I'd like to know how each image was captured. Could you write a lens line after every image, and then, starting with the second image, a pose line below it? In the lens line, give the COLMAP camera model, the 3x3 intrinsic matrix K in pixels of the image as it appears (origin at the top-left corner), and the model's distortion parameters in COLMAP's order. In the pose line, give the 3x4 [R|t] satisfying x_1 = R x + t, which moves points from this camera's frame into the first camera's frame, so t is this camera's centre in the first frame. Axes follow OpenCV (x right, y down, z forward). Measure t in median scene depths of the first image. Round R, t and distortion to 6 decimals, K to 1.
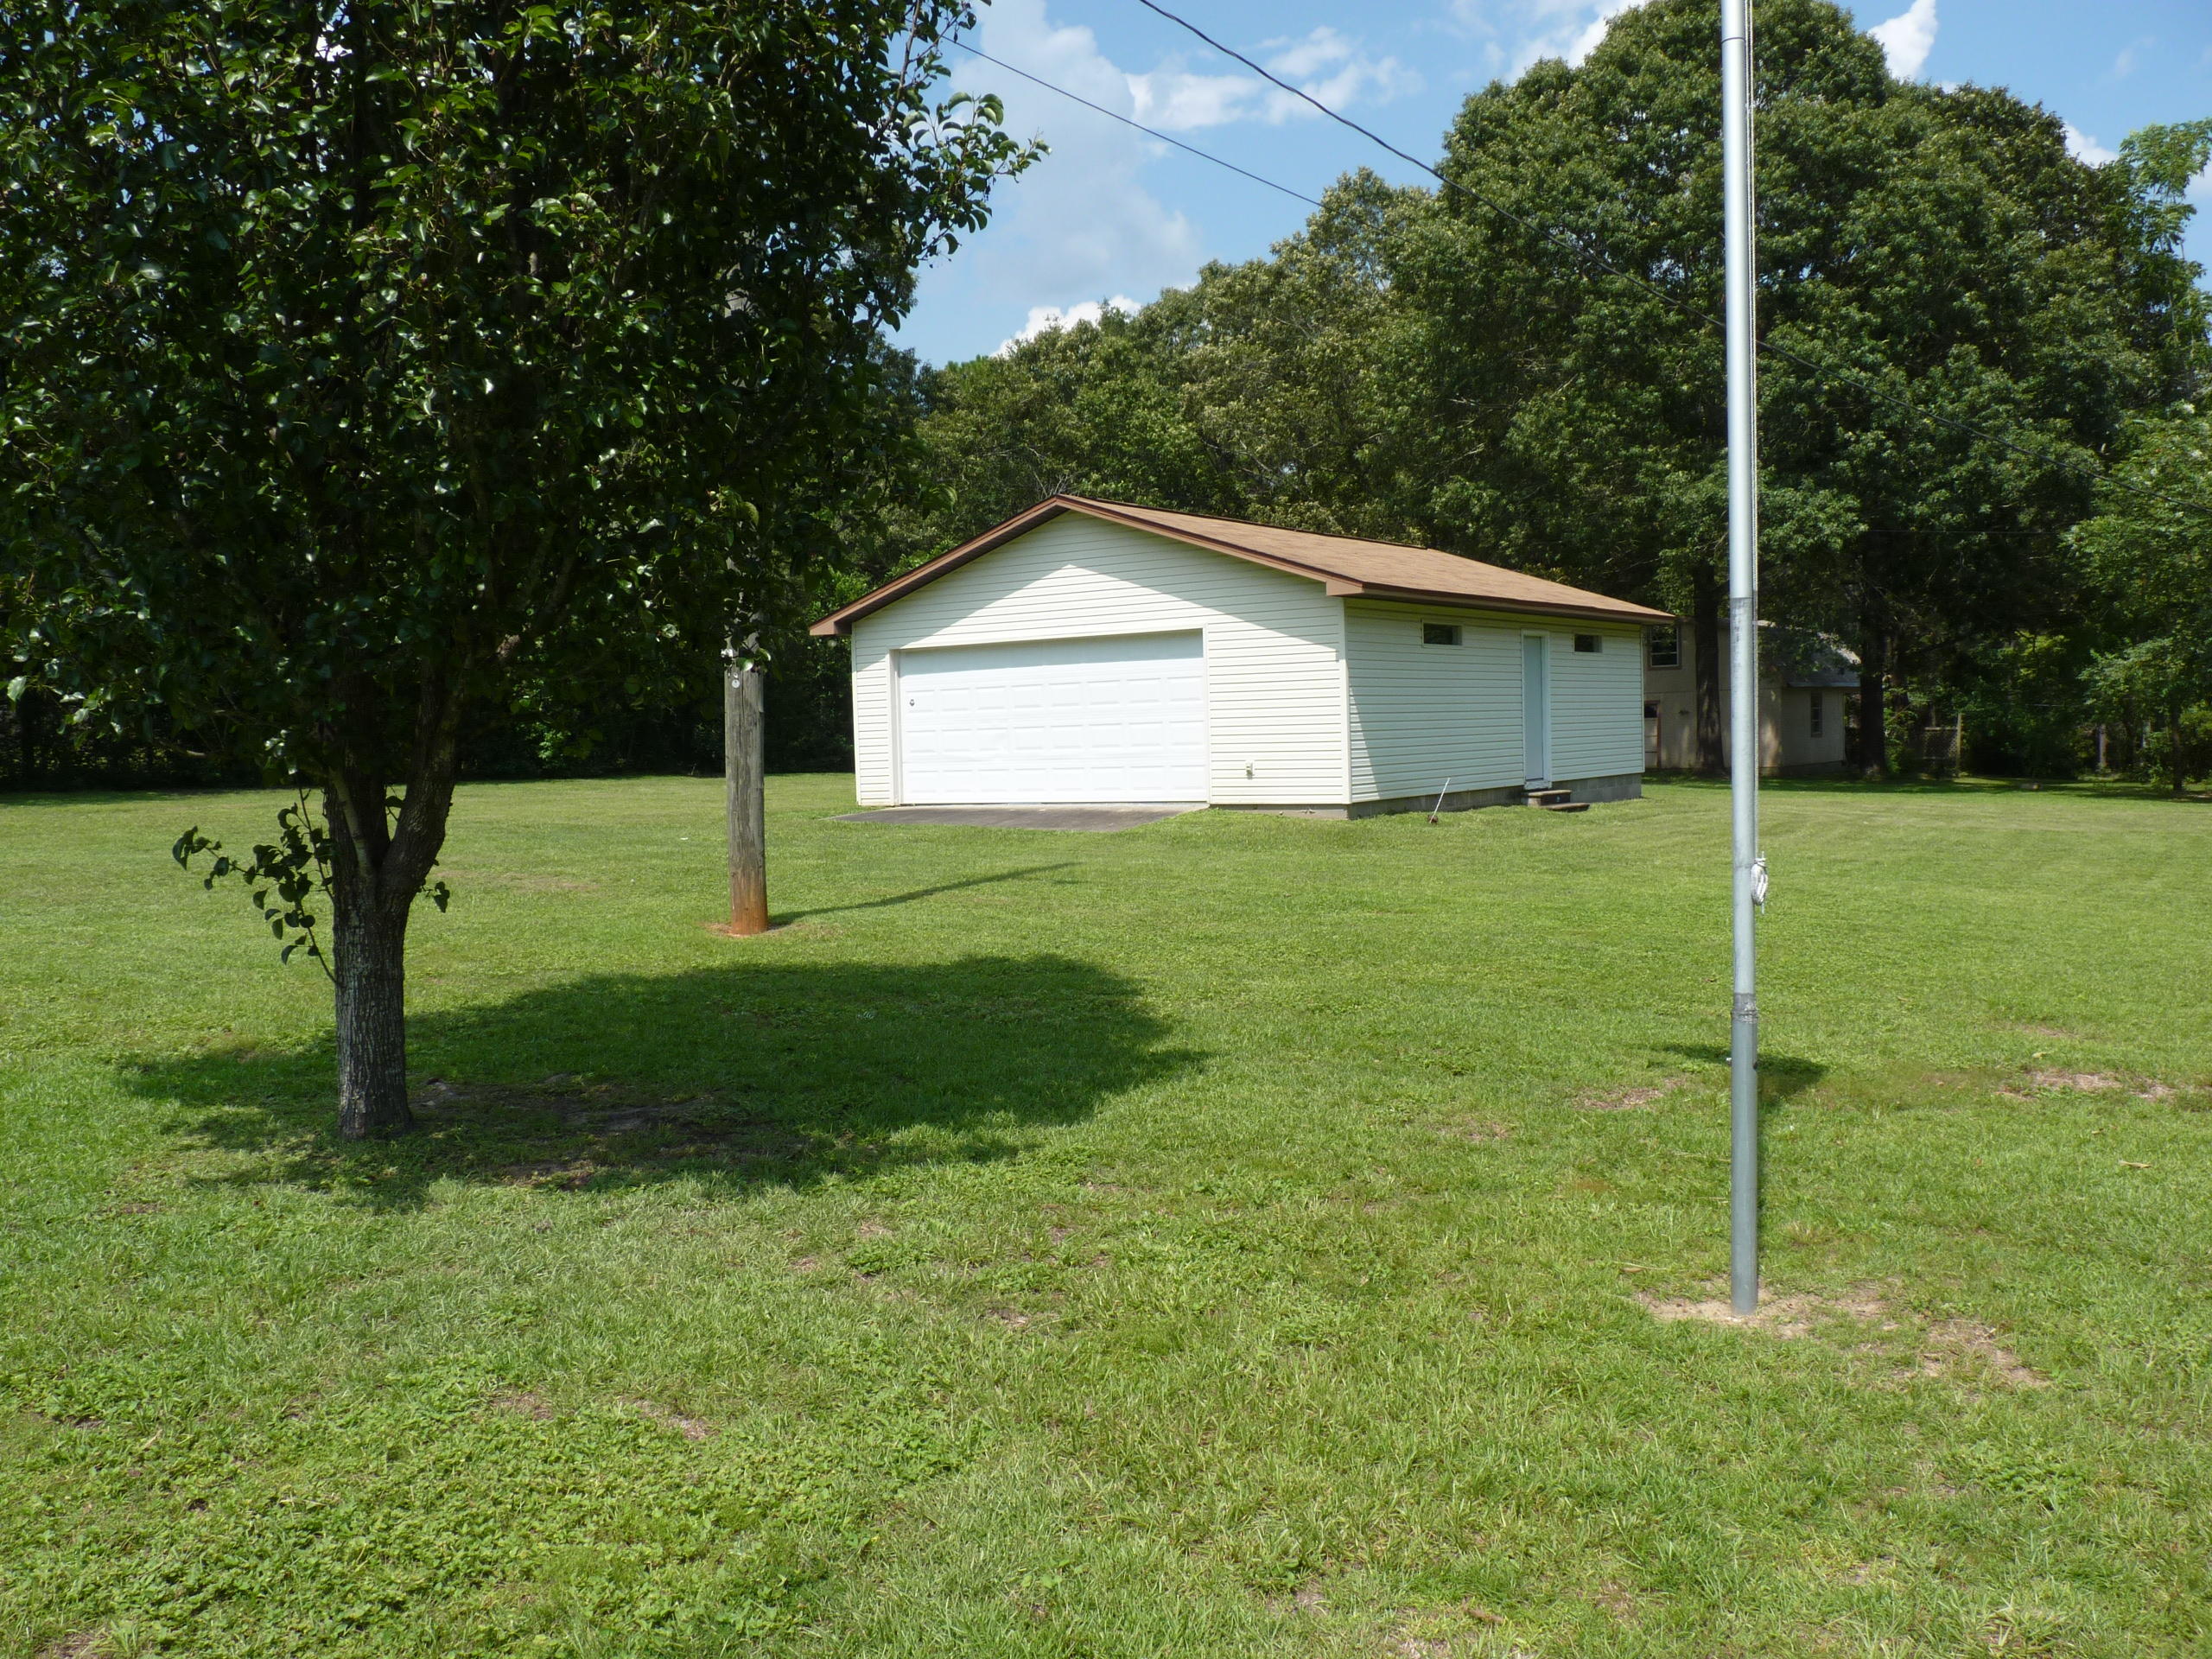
lens RADIAL K [[1887.8, 0, 1116.1], [0, 1887.8, 825.9], [0, 0, 1]] dist [-0.017435, -0.031227]
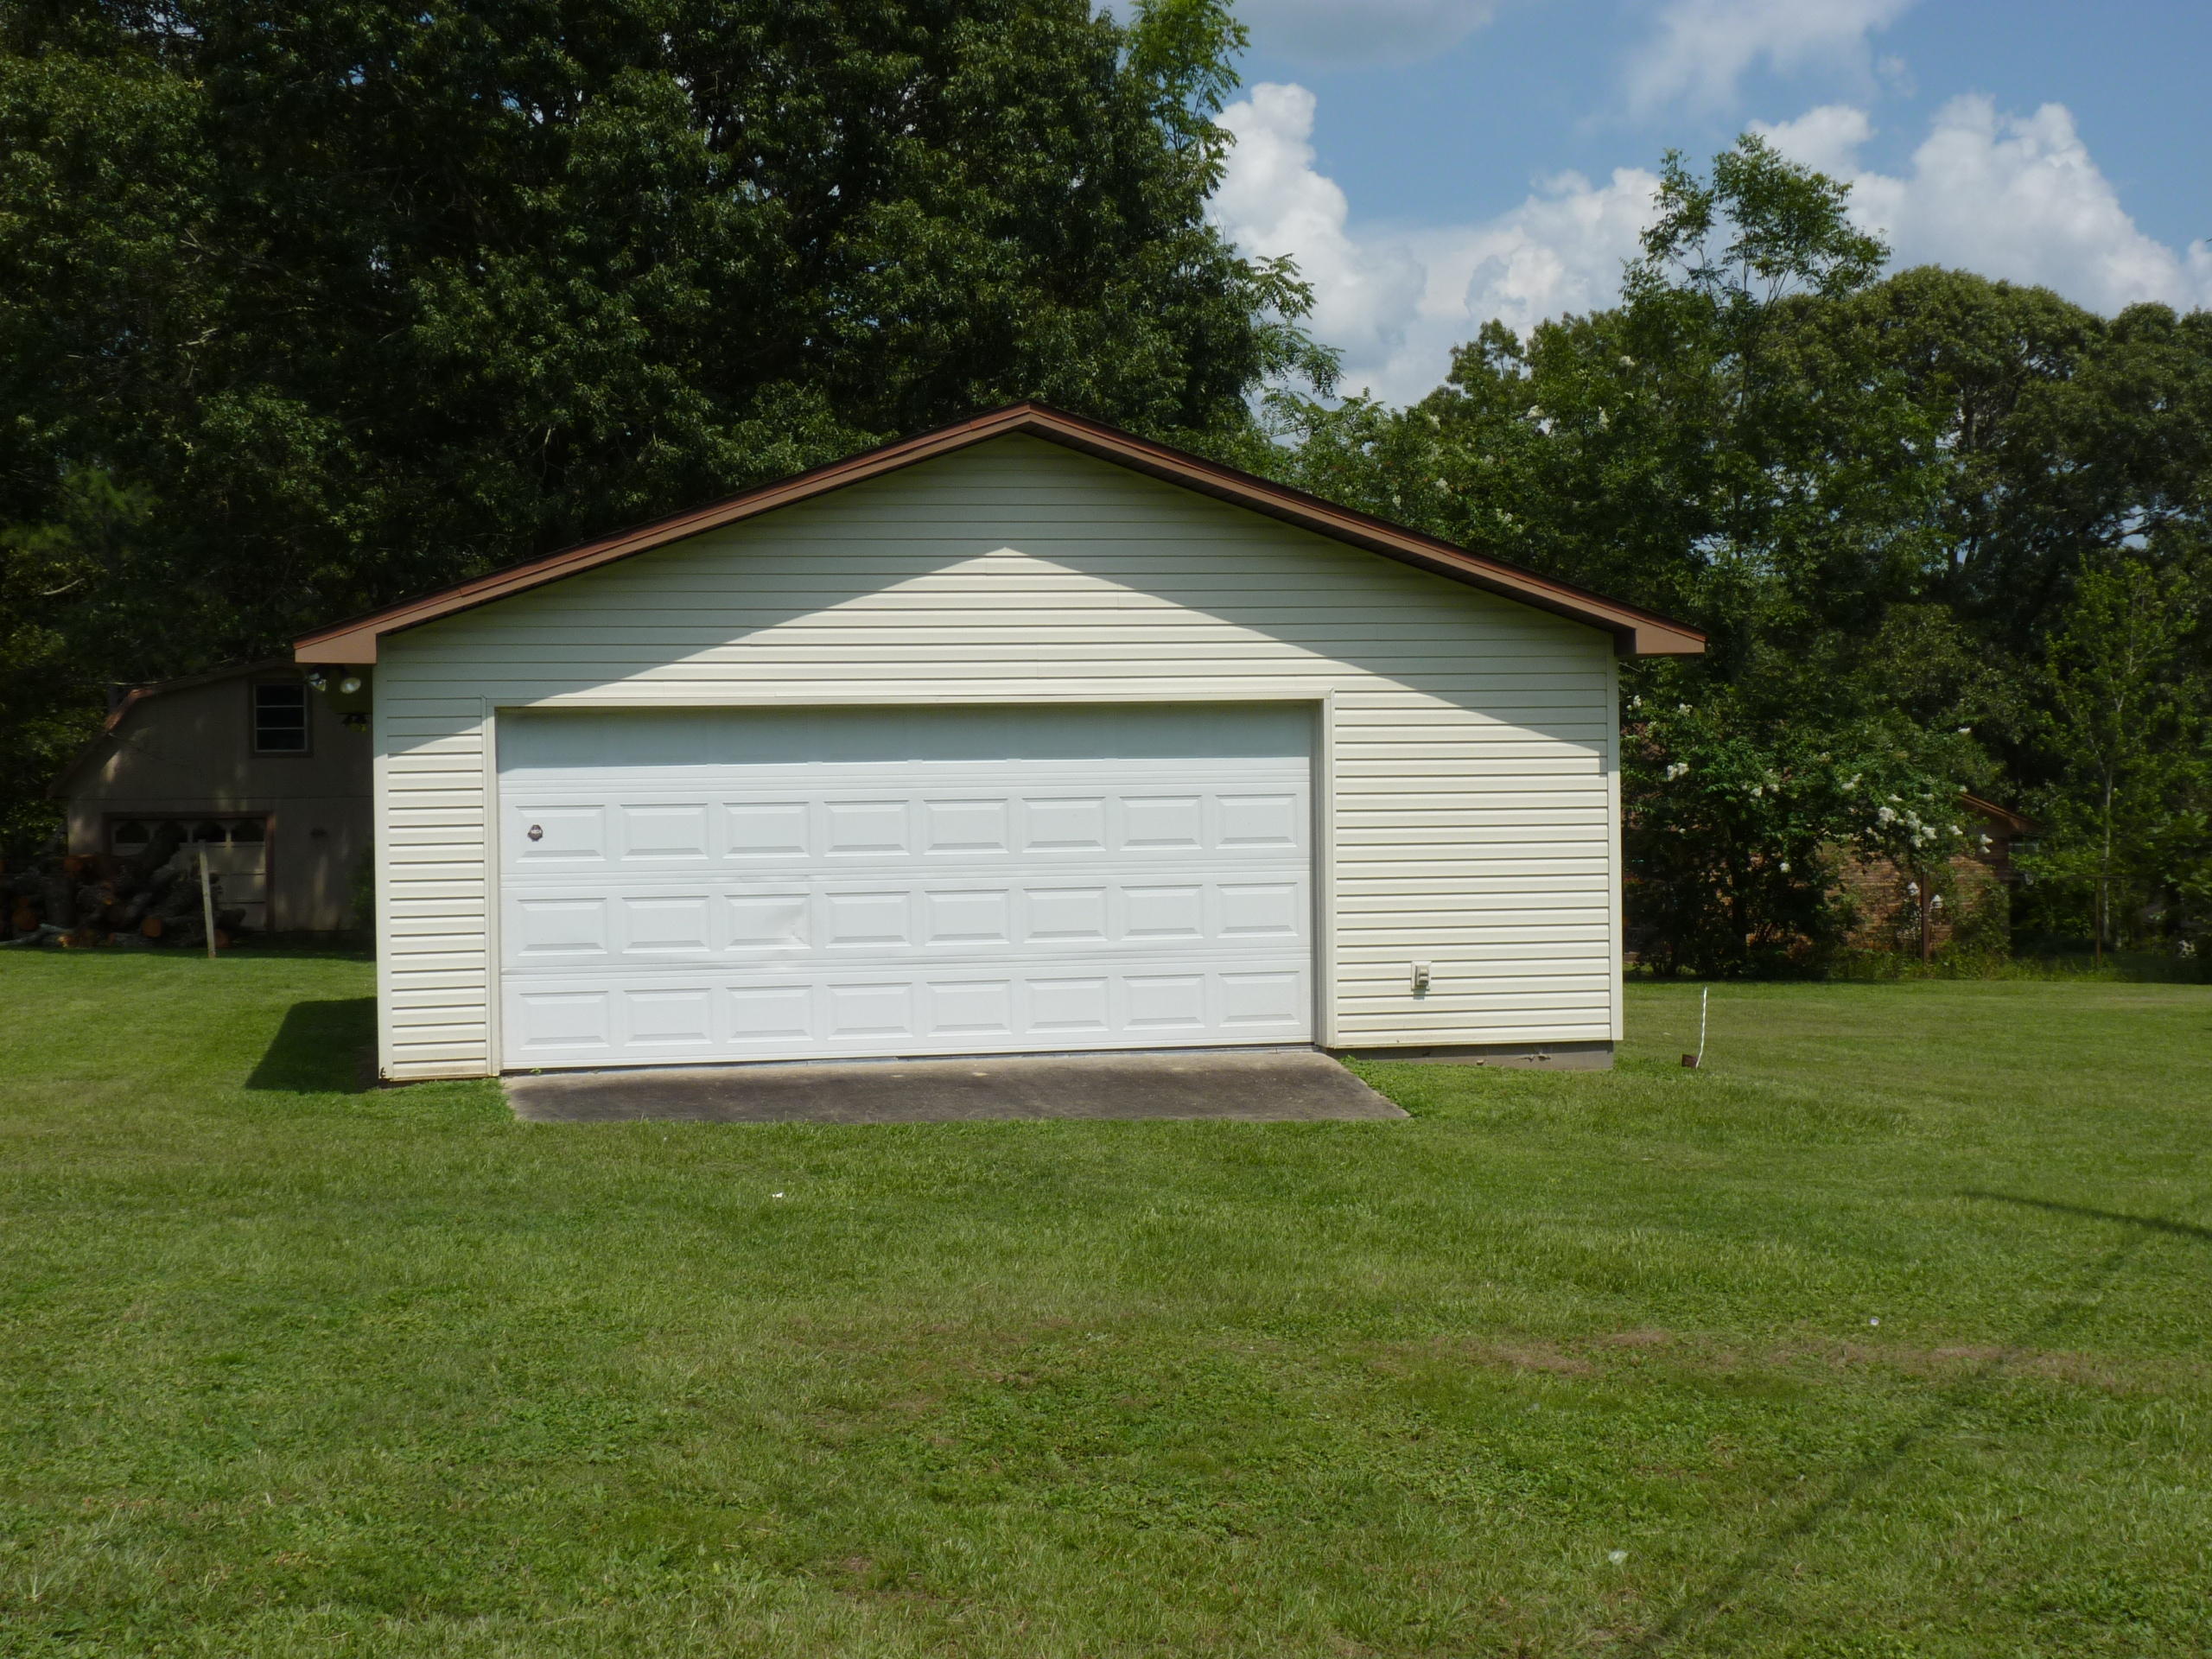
lens RADIAL K [[3148.7, 0, 1100.6], [0, 3148.7, 833.2], [0, 0, 1]] dist [0.000069, 0.000000]
pose [[0.669083, 0.010781, 0.743110, -0.552204], [0.028730, 0.998772, -0.040358, -0.032888], [-0.742632, 0.048352, 0.667952, 0.431907]]
